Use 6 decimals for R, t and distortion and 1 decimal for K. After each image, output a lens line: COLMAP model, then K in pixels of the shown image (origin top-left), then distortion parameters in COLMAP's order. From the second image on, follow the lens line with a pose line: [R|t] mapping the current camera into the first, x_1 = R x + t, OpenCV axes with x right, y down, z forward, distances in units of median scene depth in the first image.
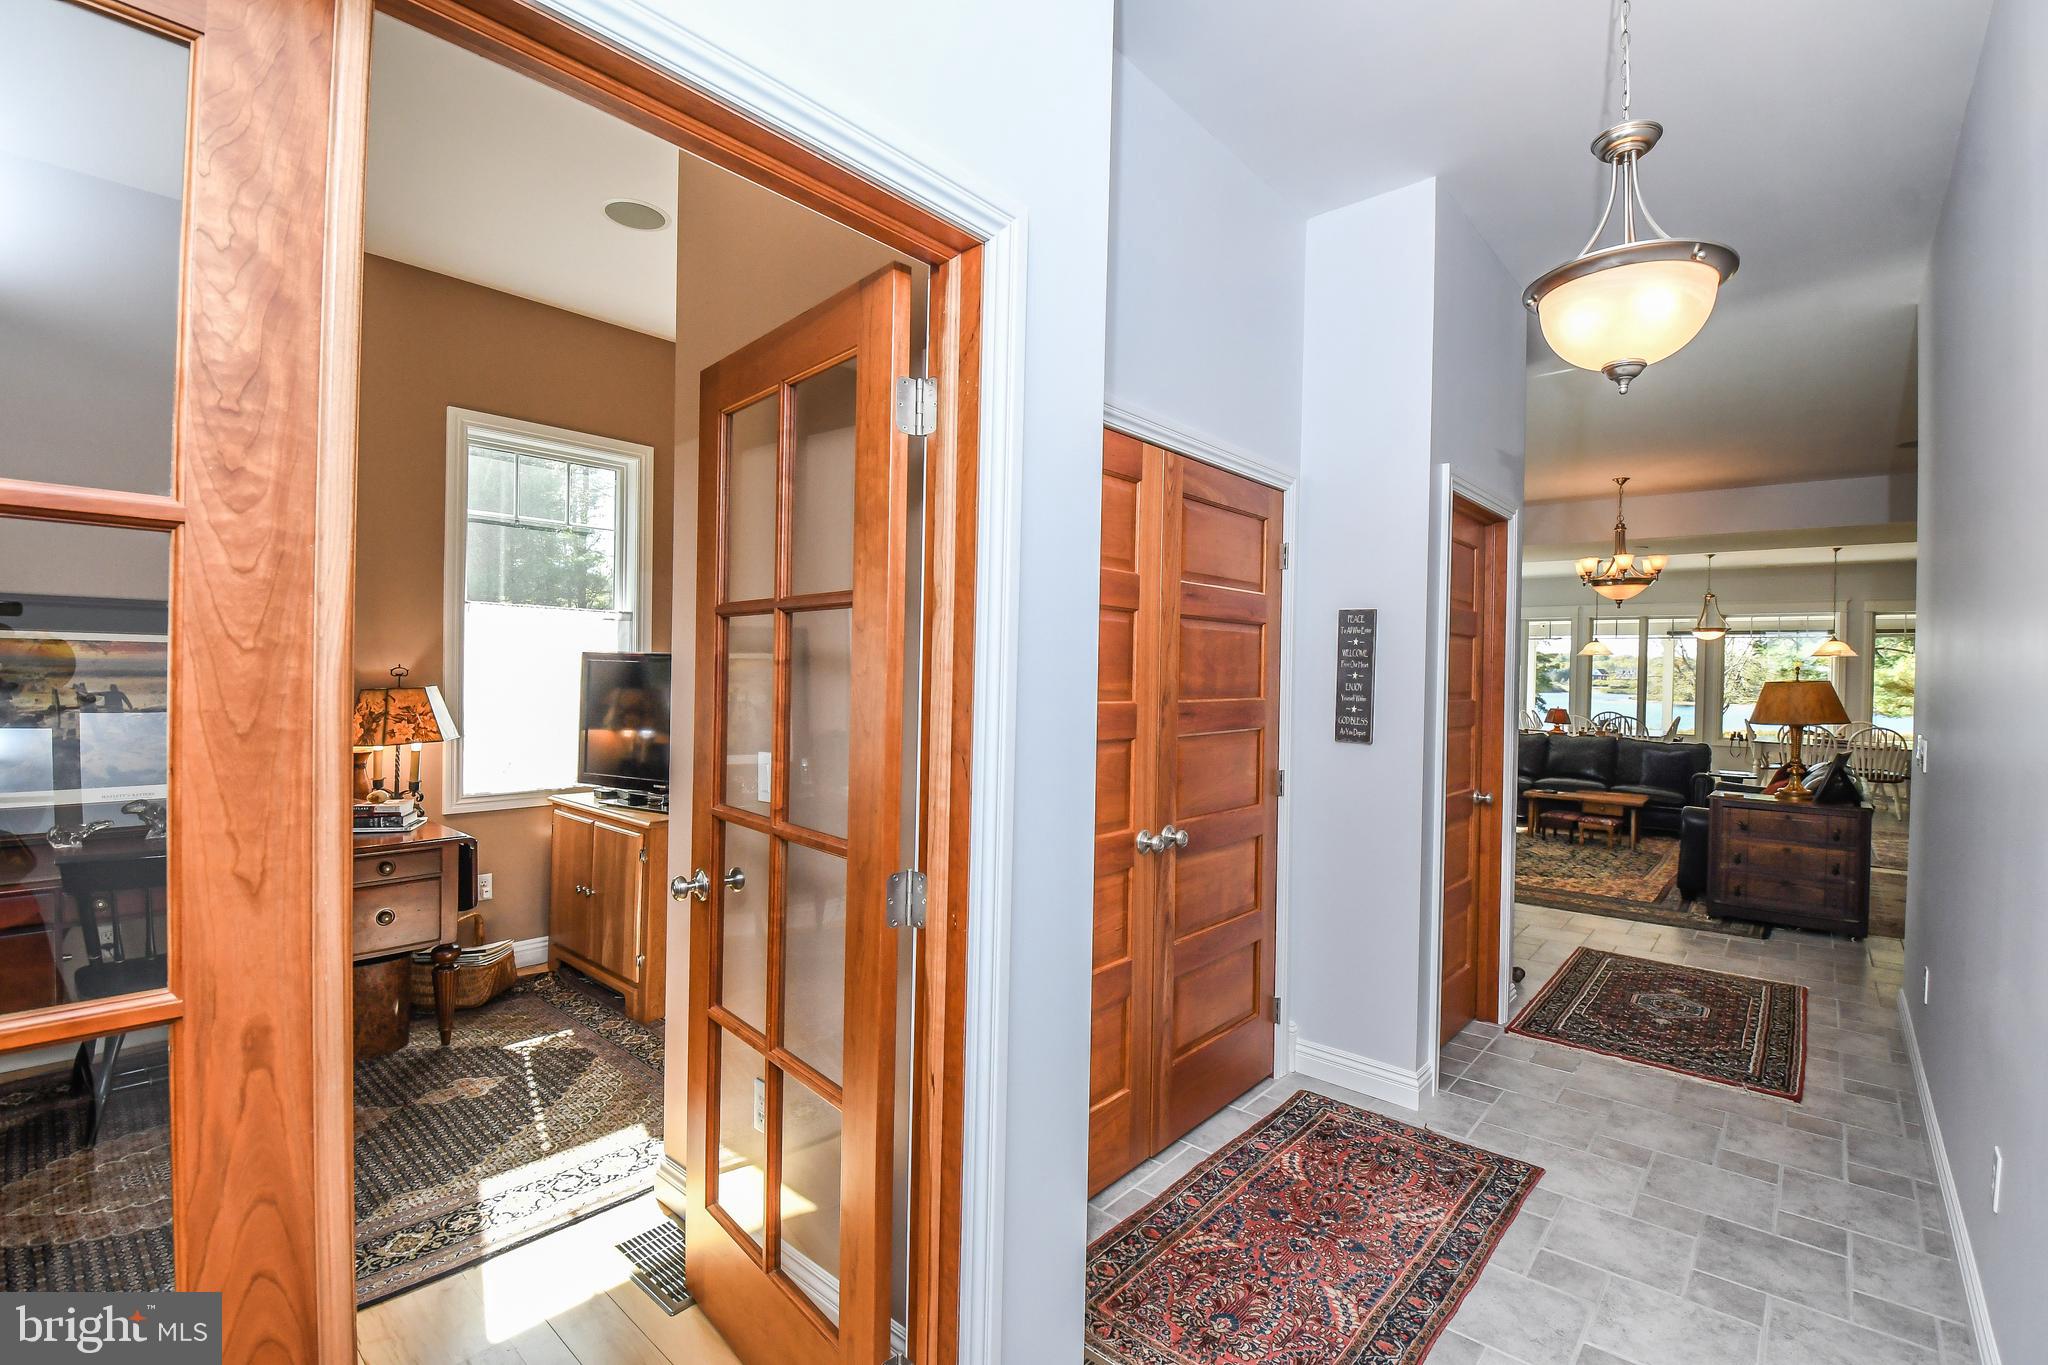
lens RADIAL K [[914.0, 0, 1024.0], [0, 914.0, 682.5], [0, 0, 1]] dist [0.013854, -0.023981]
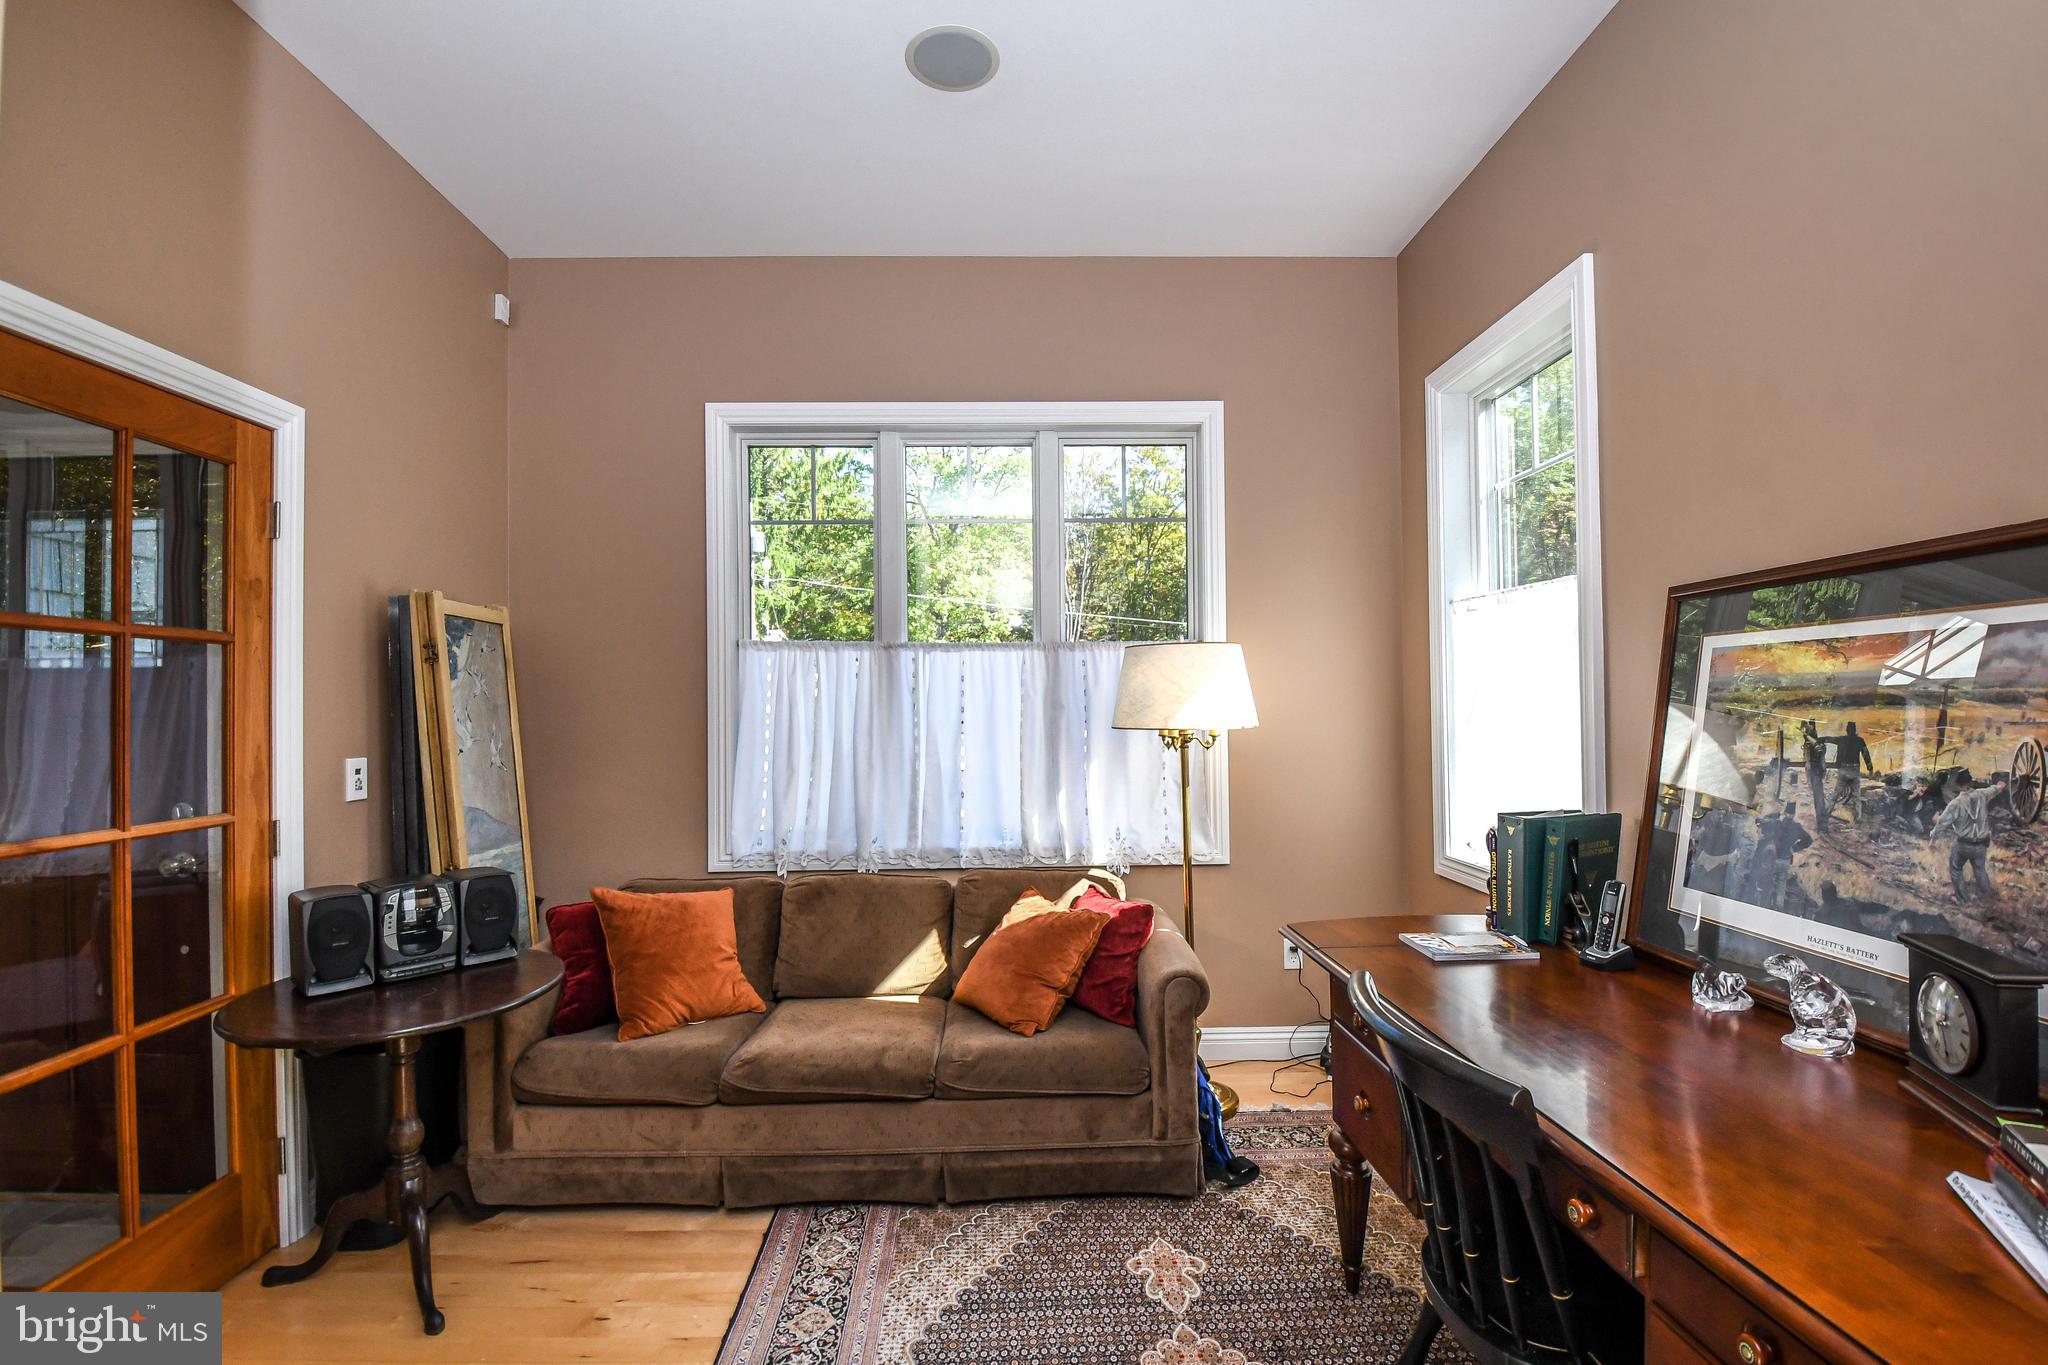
lens RADIAL K [[914.0, 0, 1024.0], [0, 914.0, 682.5], [0, 0, 1]] dist [0.013854, -0.023981]
pose [[-0.737893, -0.027843, -0.674343, -0.290235], [-0.009566, 0.999480, -0.030801, 0.000268], [0.674850, -0.016277, -0.737775, 0.954985]]
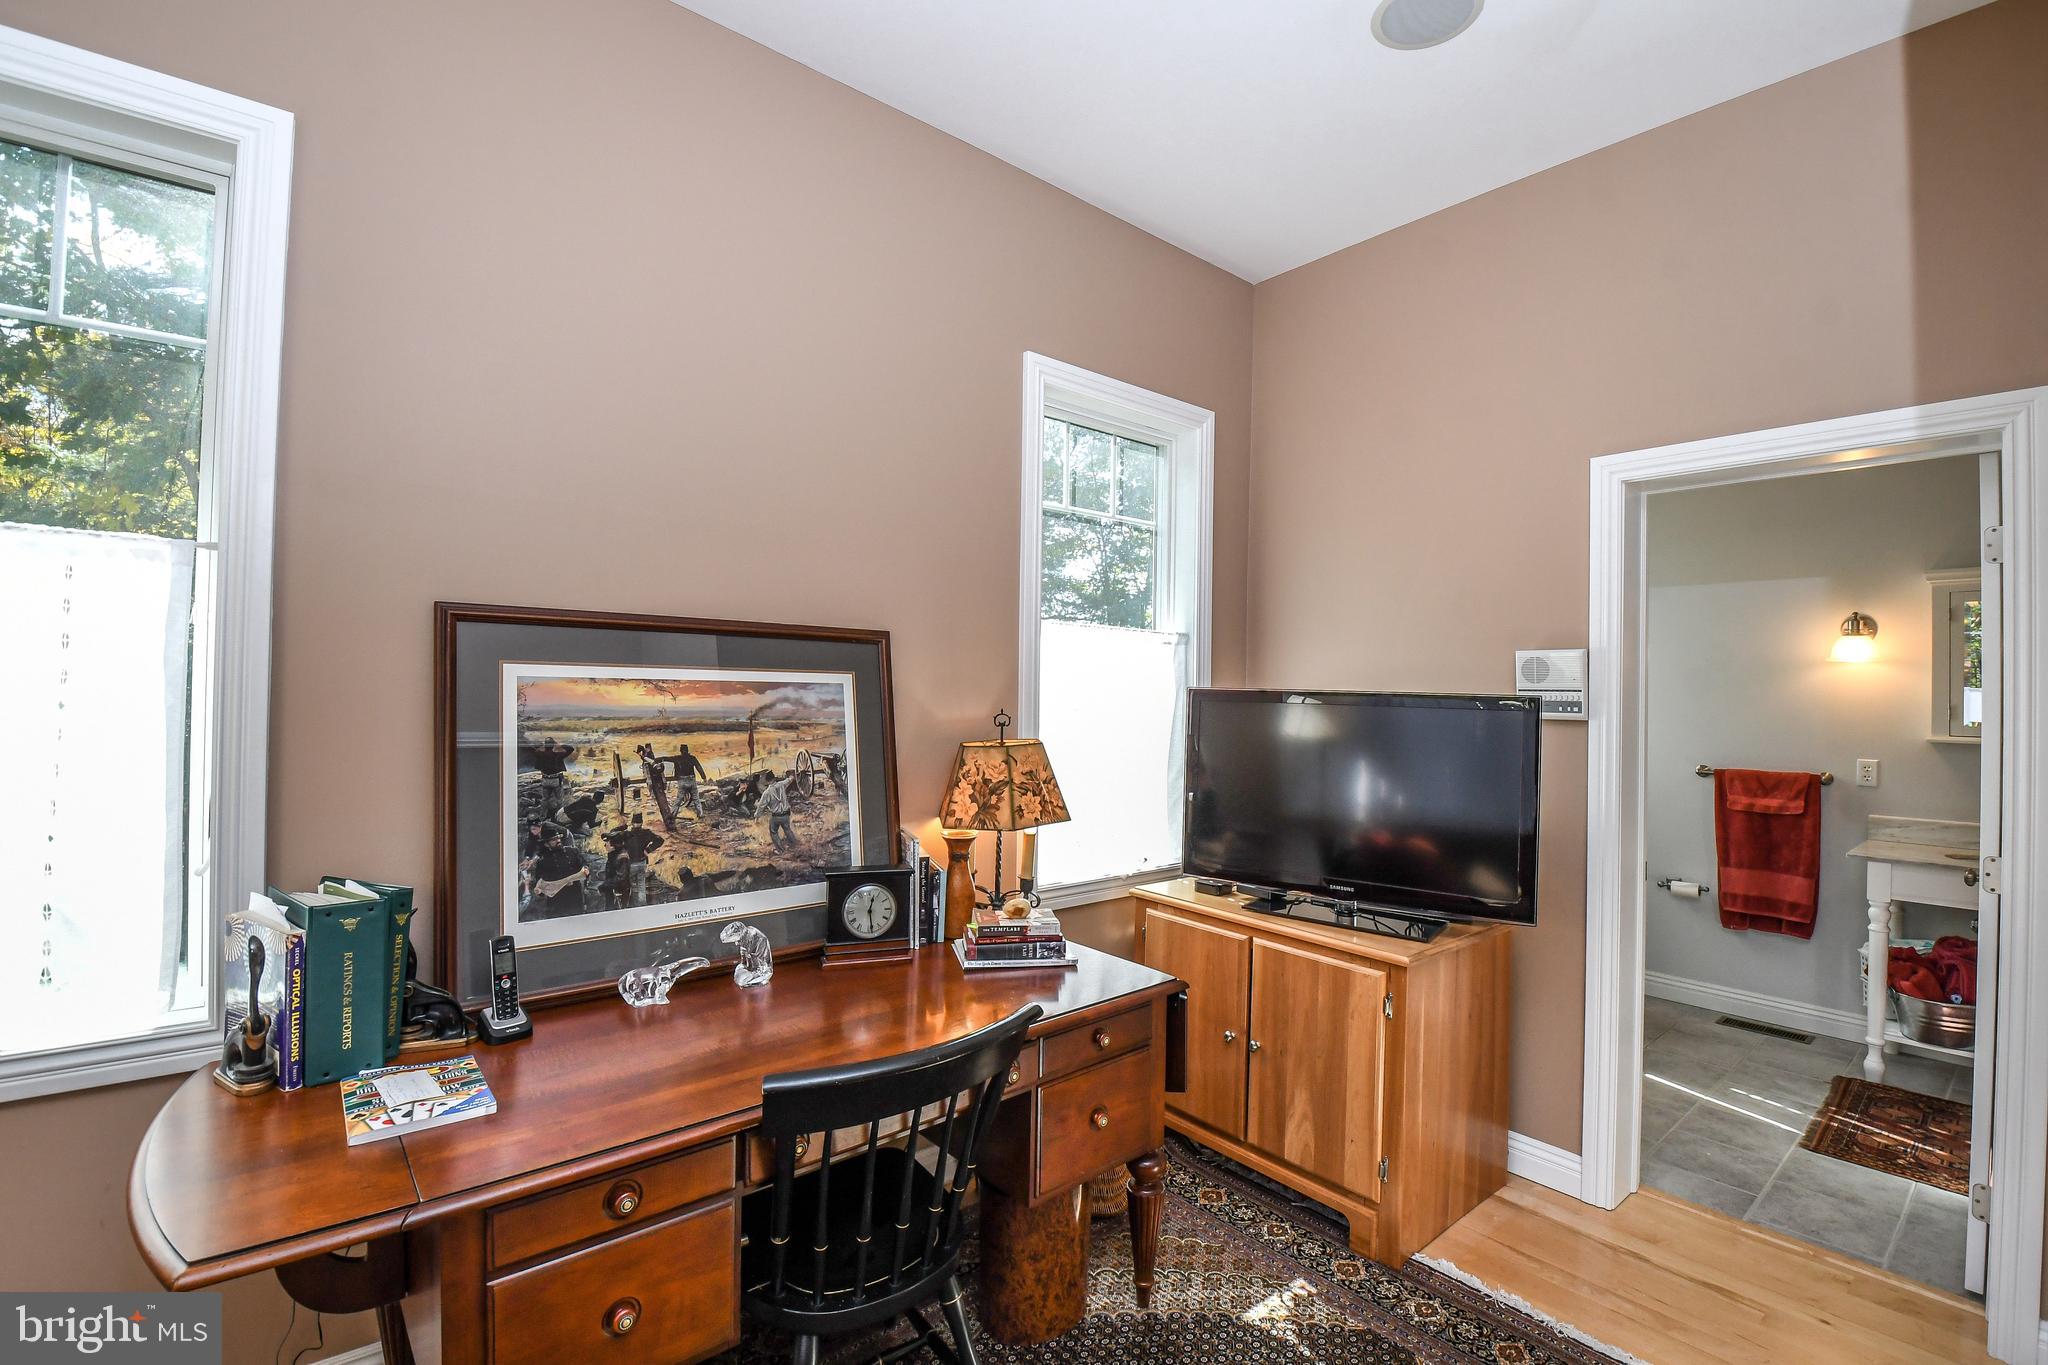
lens RADIAL K [[914.0, 0, 1024.0], [0, 914.0, 682.5], [0, 0, 1]] dist [0.013854, -0.023981]
pose [[0.988755, -0.008725, -0.149289, -0.588362], [0.004527, 0.999585, -0.028433, -0.020923], [0.149475, 0.027438, 0.988385, 0.326780]]
